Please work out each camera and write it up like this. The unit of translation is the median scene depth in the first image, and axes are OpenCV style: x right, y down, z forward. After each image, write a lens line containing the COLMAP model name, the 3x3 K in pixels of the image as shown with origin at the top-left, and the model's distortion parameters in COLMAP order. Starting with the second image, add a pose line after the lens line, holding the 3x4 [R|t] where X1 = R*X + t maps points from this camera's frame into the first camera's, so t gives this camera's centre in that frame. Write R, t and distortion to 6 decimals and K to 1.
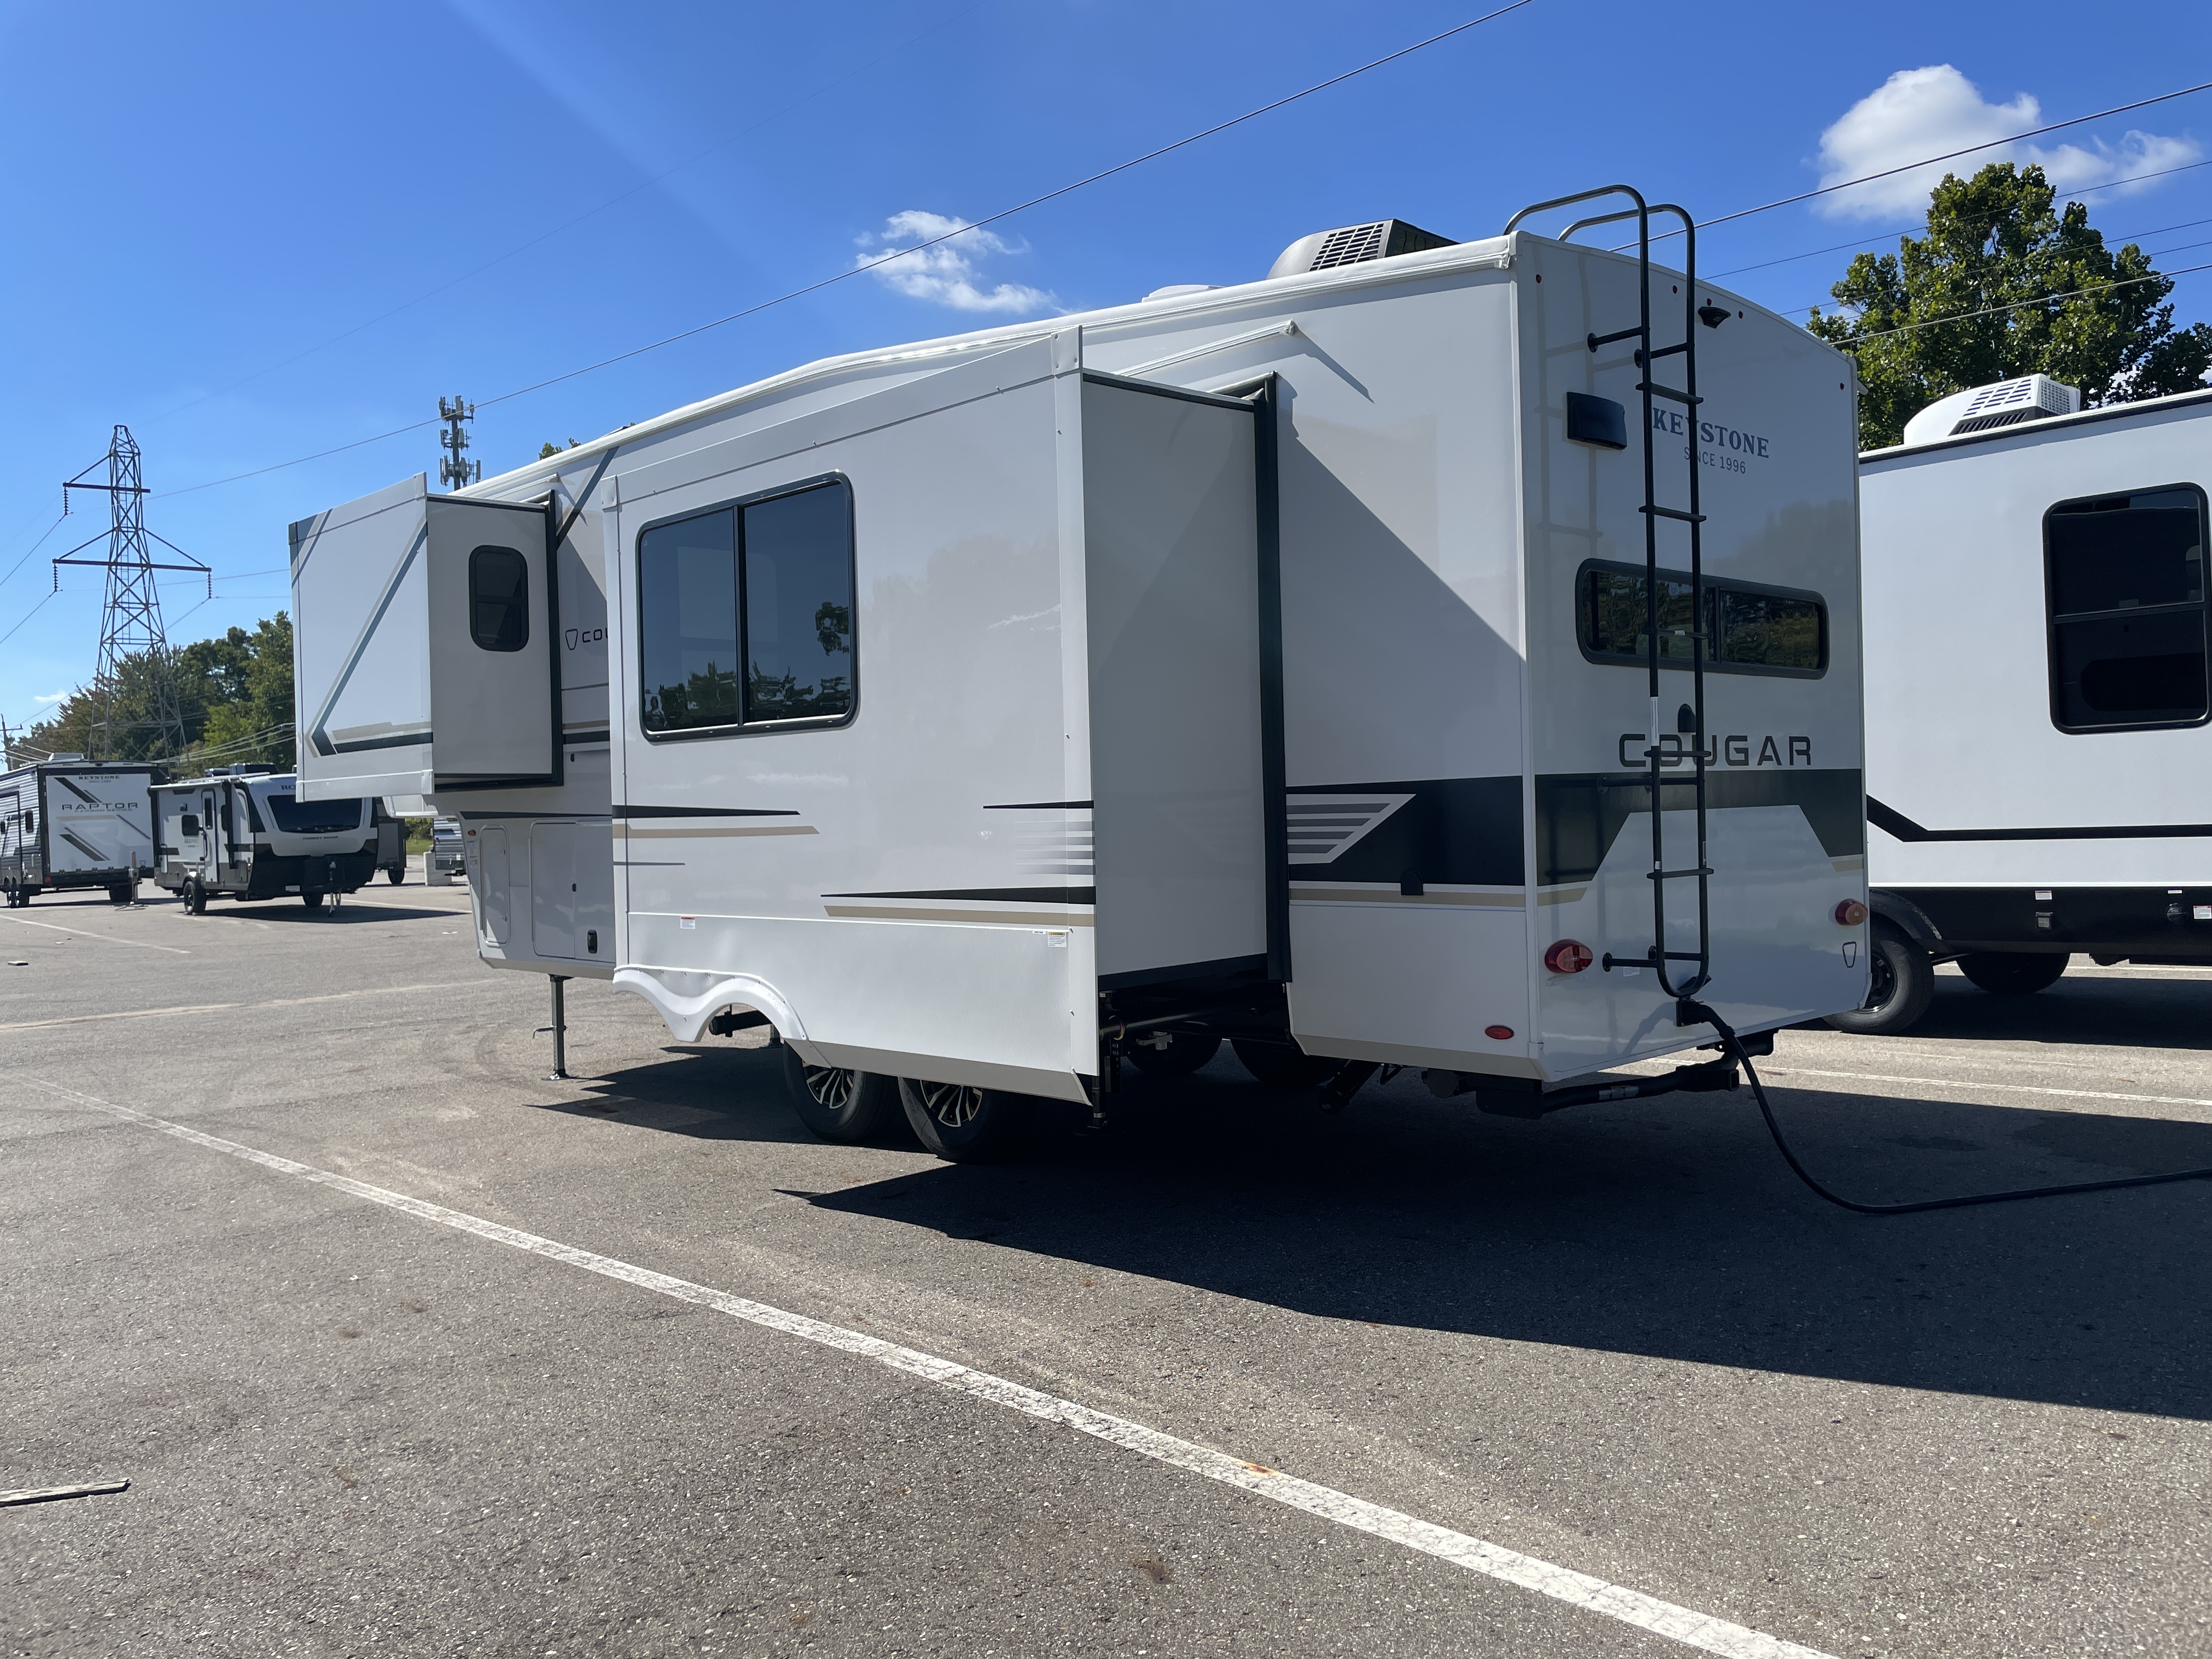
lens RADIAL K [[1695.5, 0, 1106.0], [0, 1695.5, 829.5], [0, 0, 1]] dist [0.005296, 0.001733]
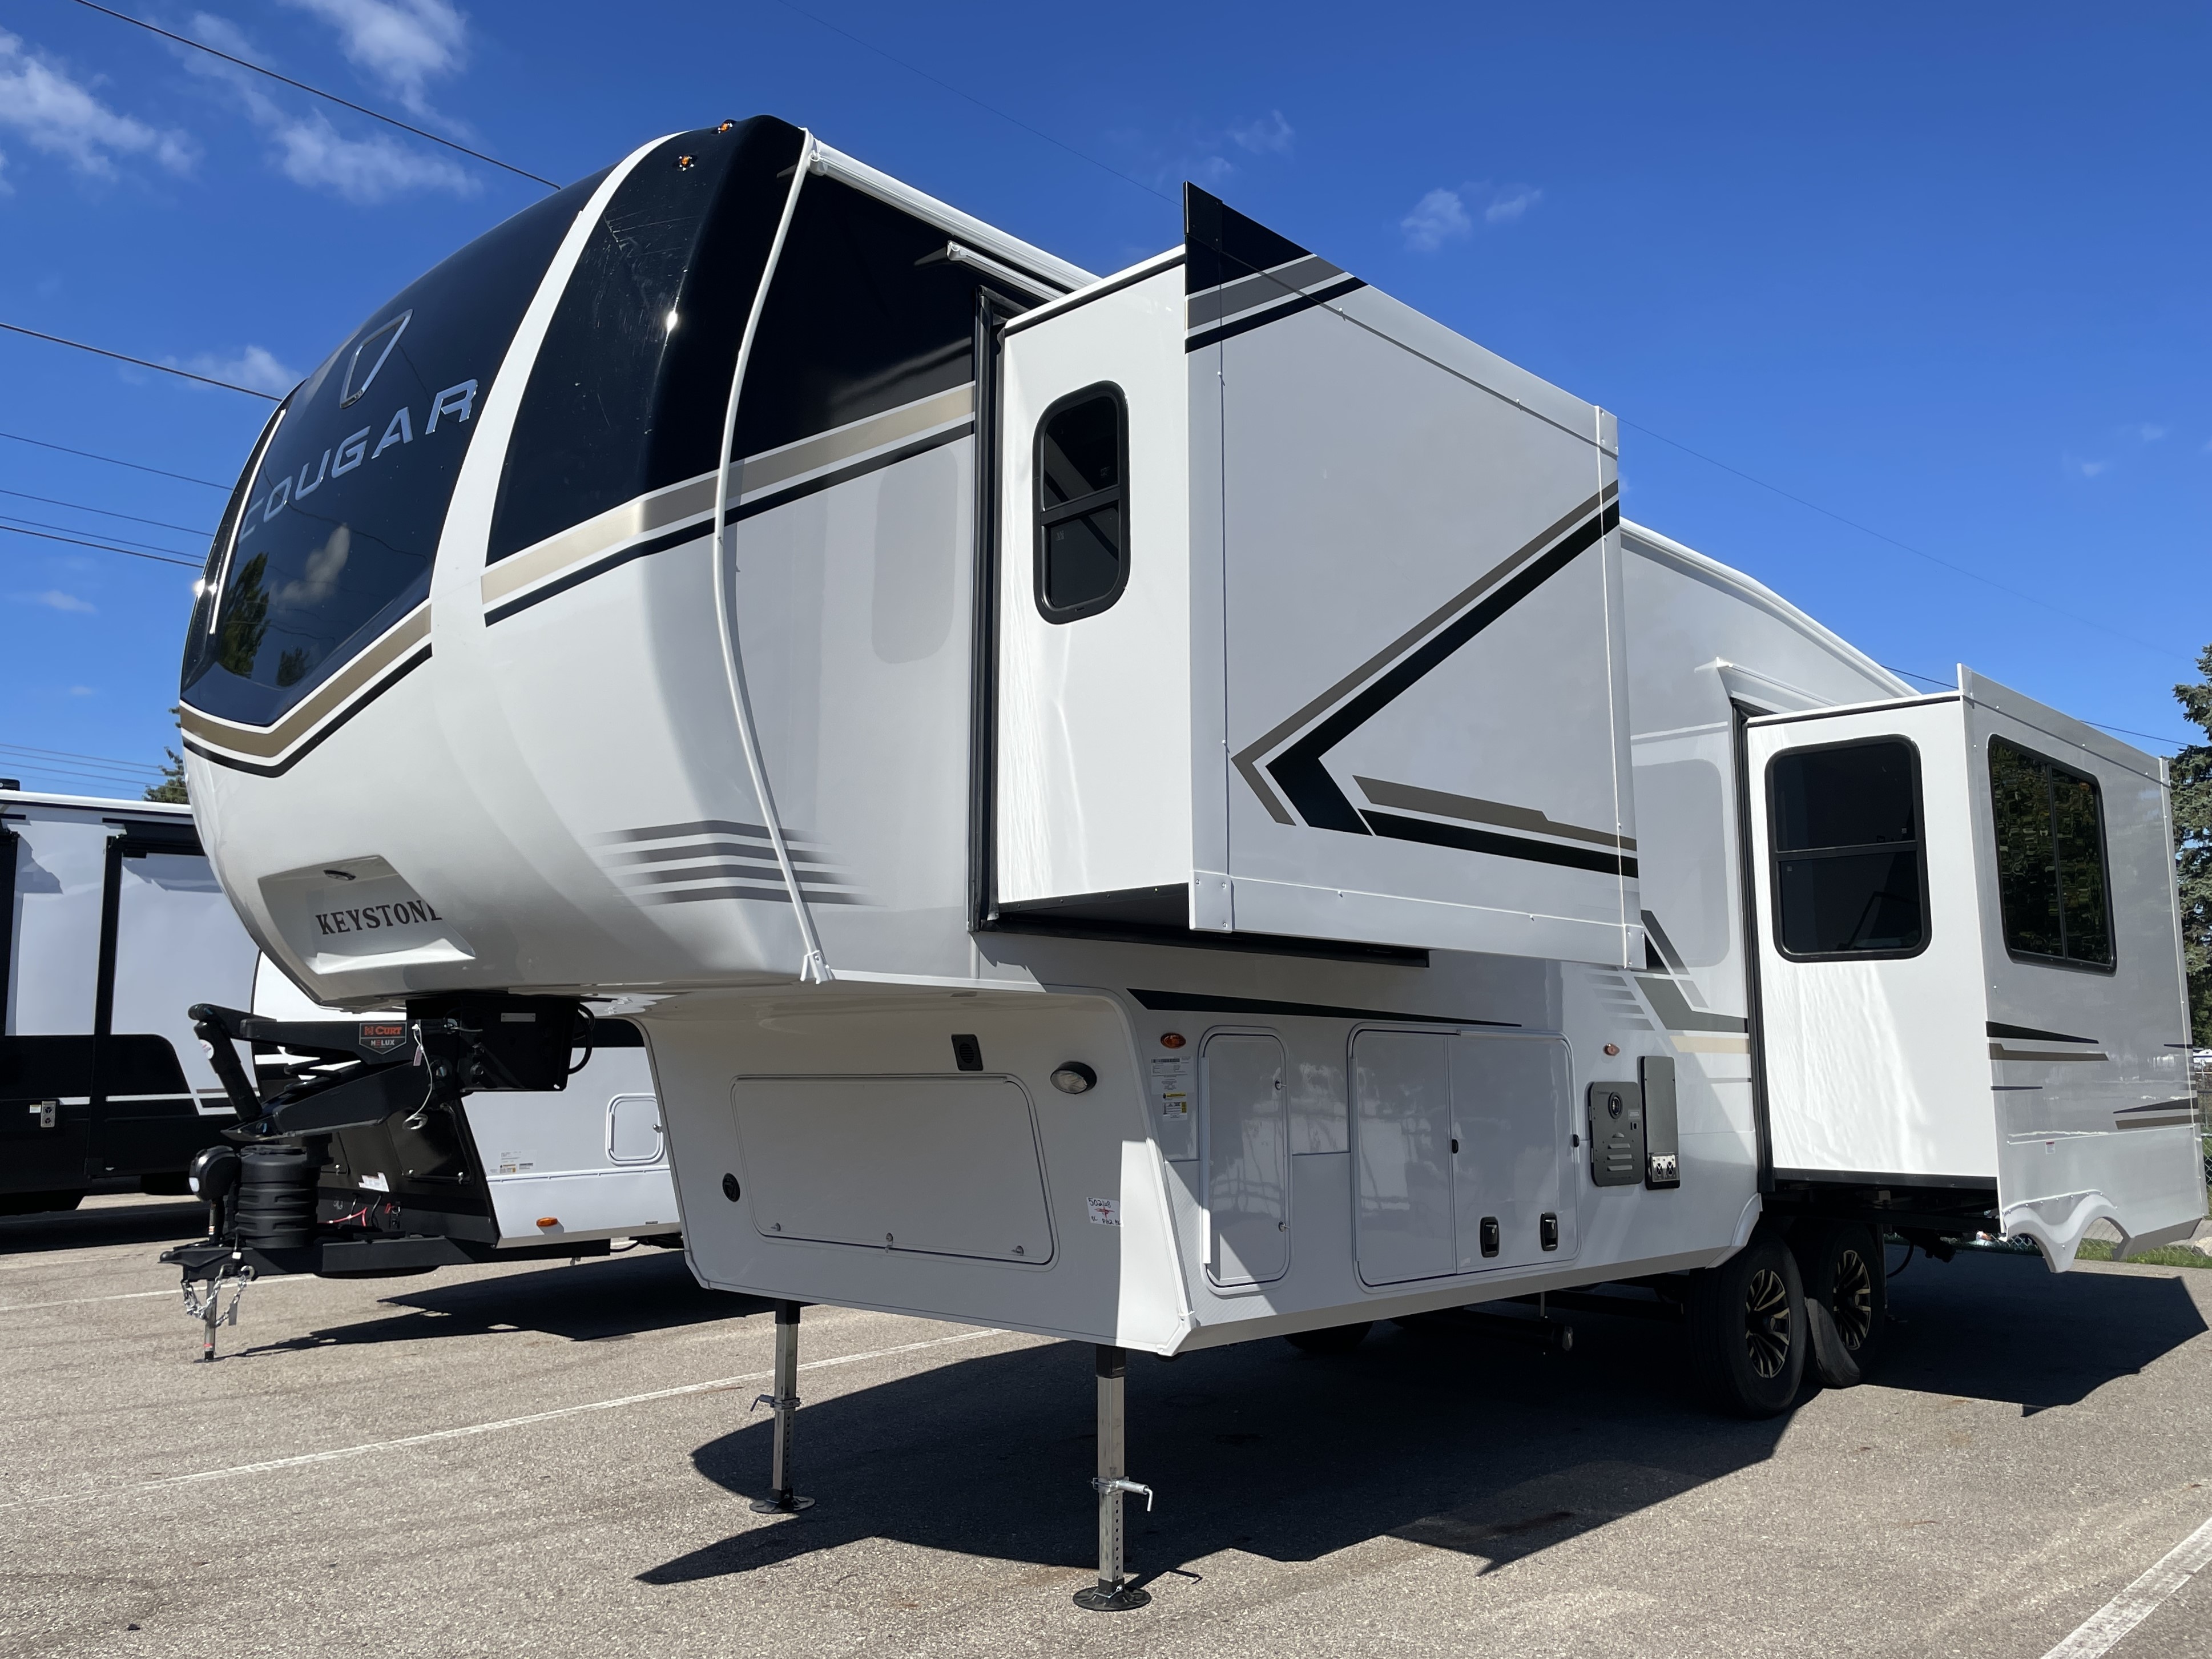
lens RADIAL K [[1768.9, 0, 1106.0], [0, 1768.9, 829.5], [0, 0, 1]] dist [-0.002538, -0.004041]
pose [[-0.020929, 0.166106, 0.985886, -0.934161], [0.011424, 0.986077, -0.165895, 0.026824], [-0.999716, 0.007791, -0.022535, 1.146864]]
